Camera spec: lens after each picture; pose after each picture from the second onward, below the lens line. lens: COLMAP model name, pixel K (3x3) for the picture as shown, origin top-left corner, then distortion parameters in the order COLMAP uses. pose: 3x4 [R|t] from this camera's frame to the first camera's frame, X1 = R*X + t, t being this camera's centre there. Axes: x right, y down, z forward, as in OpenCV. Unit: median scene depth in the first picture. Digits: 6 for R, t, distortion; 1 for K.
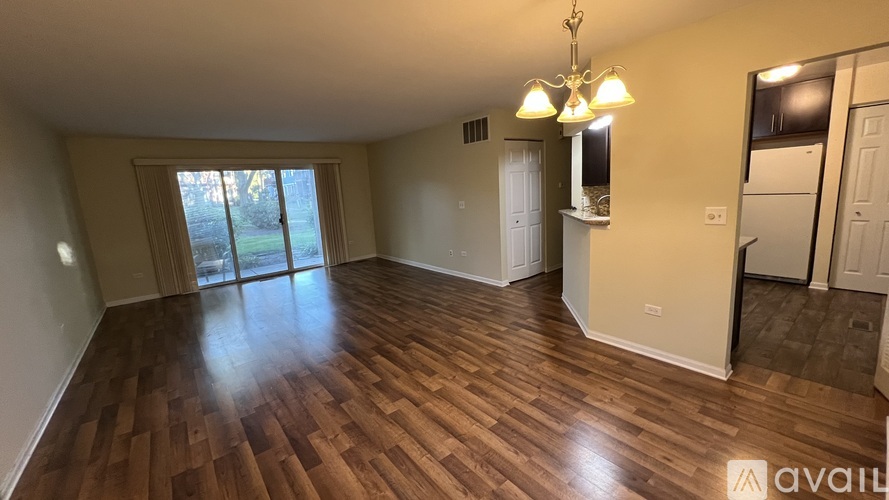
lens RADIAL K [[353.0, 0, 445.4], [0, 353.0, 252.3], [0, 0, 1]] dist [-0.001556, -0.000643]
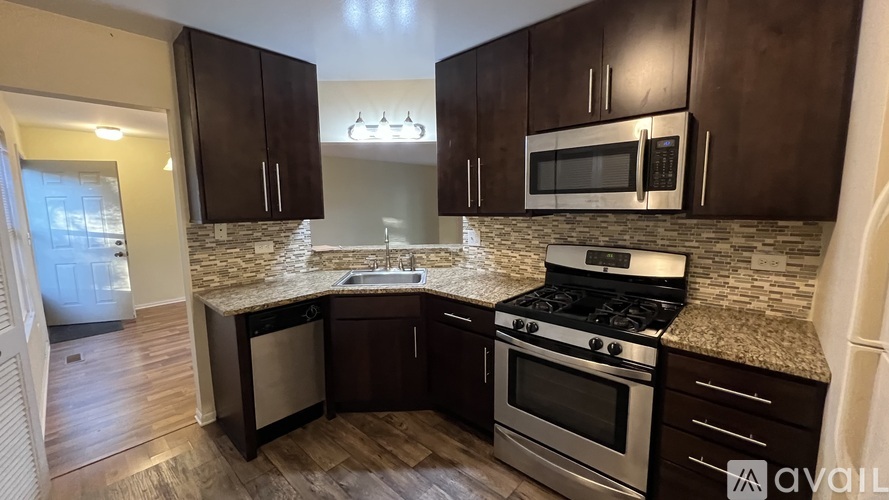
lens RADIAL K [[353.0, 0, 442.9], [0, 353.0, 249.6], [0, 0, 1]] dist [-0.001556, -0.000643]
pose [[0.149253, 0.185036, -0.971332, 1.138777], [-0.174606, 0.971830, 0.158301, -0.240070], [0.973261, 0.145973, 0.177356, 0.917899]]
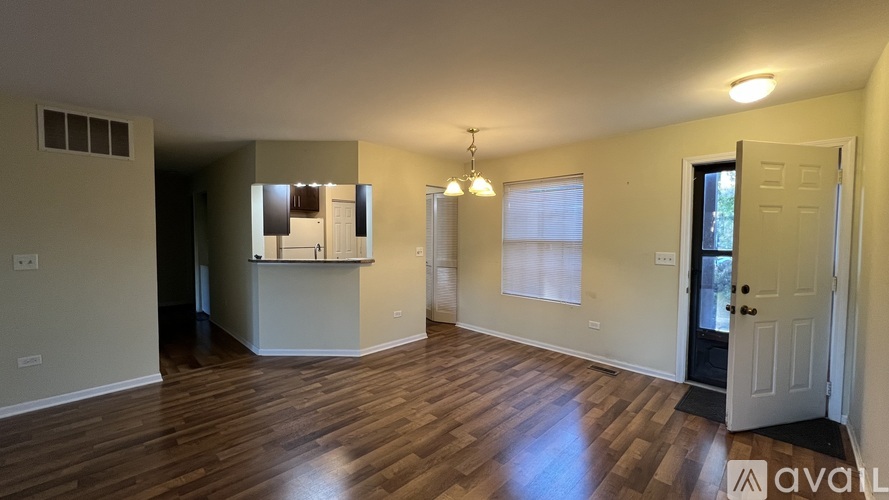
lens RADIAL K [[353.0, 0, 443.0], [0, 353.0, 249.1], [0, 0, 1]] dist [-0.001556, -0.000643]
pose [[-0.111632, 0.018536, 0.993577, -0.699738], [0.185397, 0.982661, 0.002497, -0.059948], [-0.976302, 0.184485, -0.113133, 0.659199]]
